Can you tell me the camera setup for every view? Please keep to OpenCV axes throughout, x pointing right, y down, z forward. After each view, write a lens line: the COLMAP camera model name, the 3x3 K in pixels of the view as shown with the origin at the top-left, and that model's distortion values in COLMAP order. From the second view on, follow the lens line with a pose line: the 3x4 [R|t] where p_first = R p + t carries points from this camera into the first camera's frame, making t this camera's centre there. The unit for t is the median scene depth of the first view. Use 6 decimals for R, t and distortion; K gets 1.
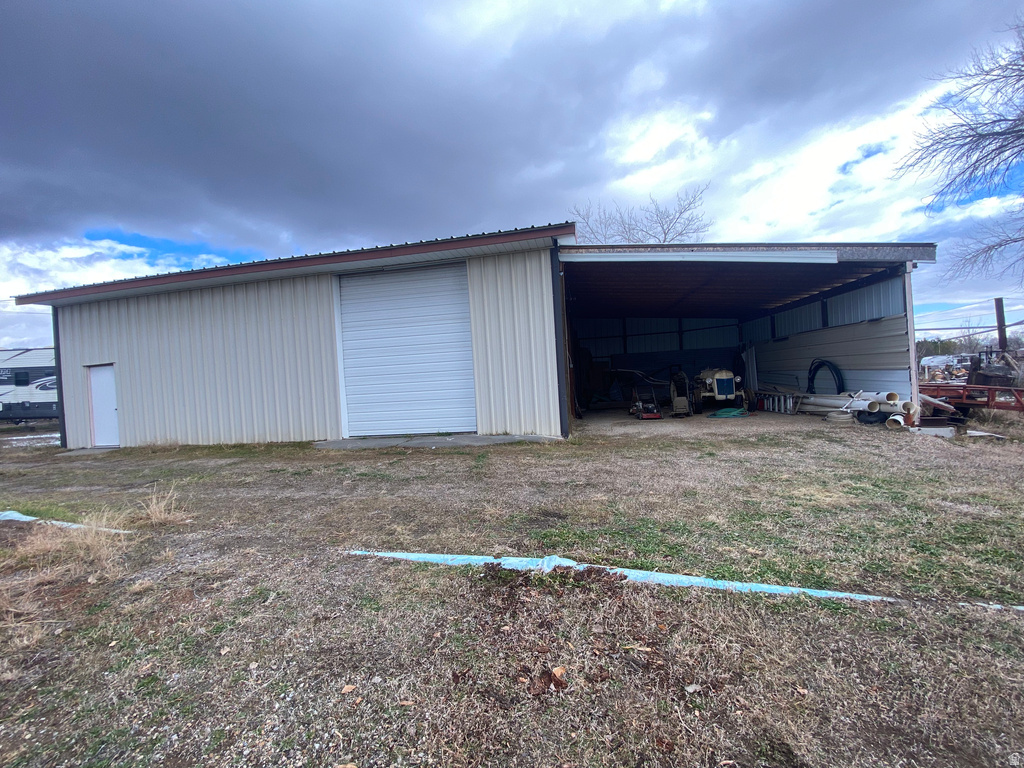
lens RADIAL K [[414.0, 0, 512.0], [0, 414.0, 384.0], [0, 0, 1]] dist [-0.000655, -0.000216]
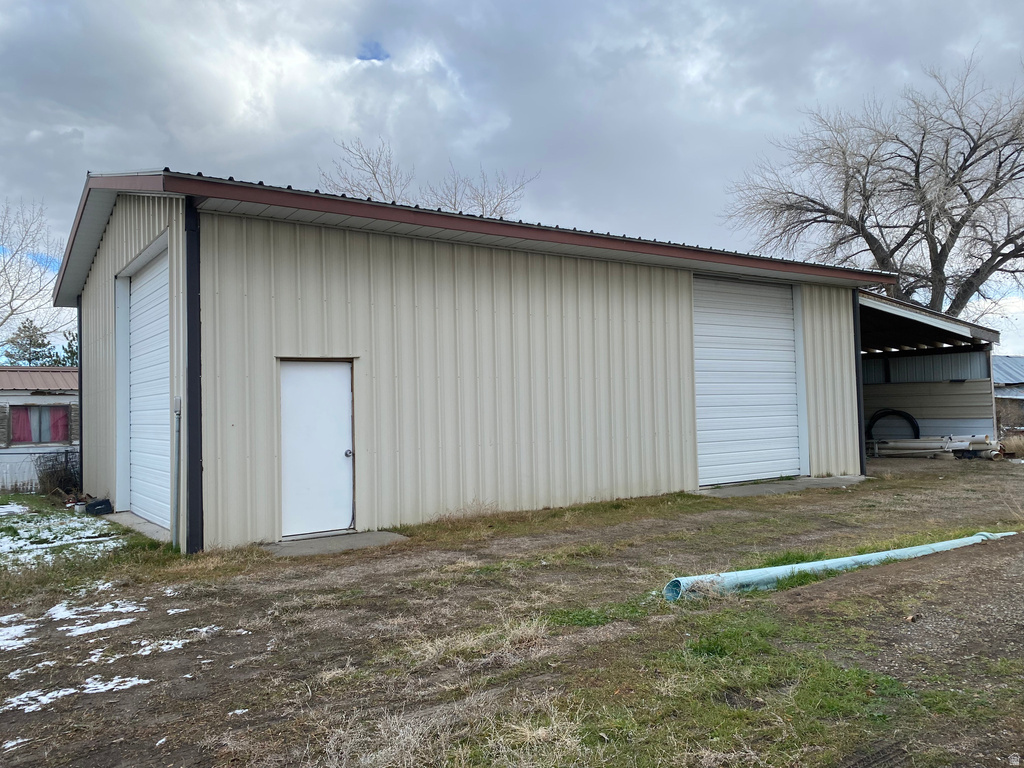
lens RADIAL K [[784.8, 0, 512.0], [0, 784.8, 384.0], [0, 0, 1]] dist [0.024342, -0.005637]
pose [[0.687809, 0.063765, 0.723085, -1.752580], [-0.001843, 0.996284, -0.086104, 0.068355], [-0.725889, 0.057890, 0.685371, 0.275051]]
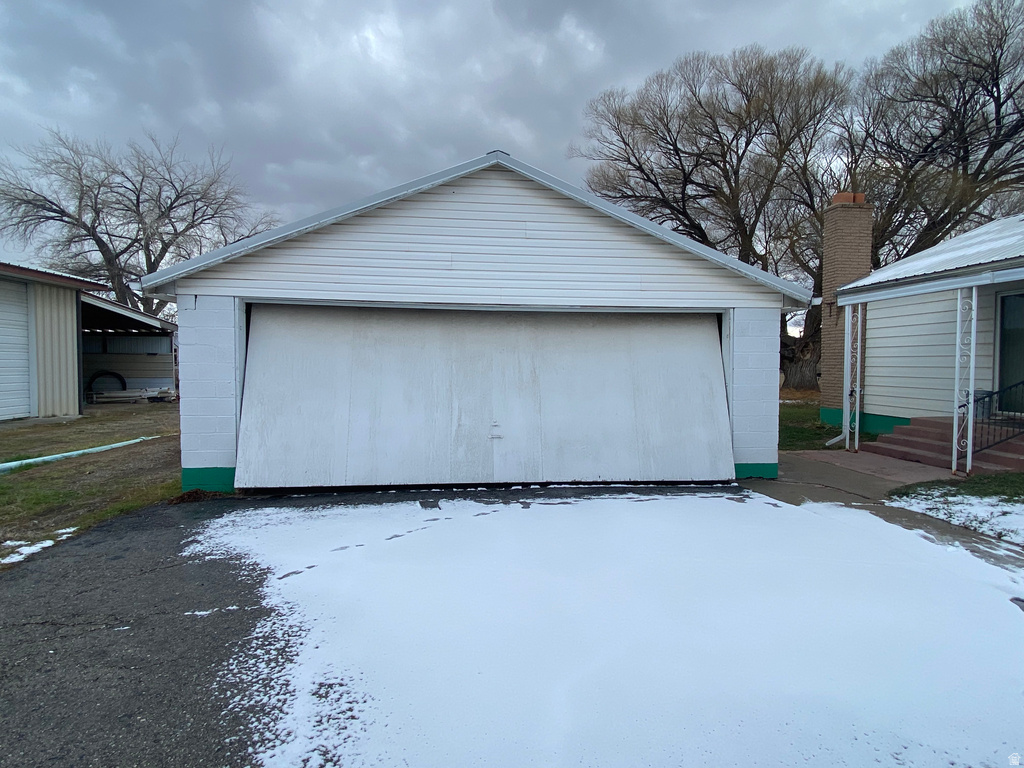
lens RADIAL K [[562.1, 0, 514.6], [0, 562.1, 380.9], [0, 0, 1]] dist [-0.016234, -0.000624]
pose [[-0.299927, 0.026467, 0.953595, -2.166535], [0.029762, 0.999388, -0.018377, 0.081425], [-0.953498, 0.022869, -0.300531, 0.087479]]
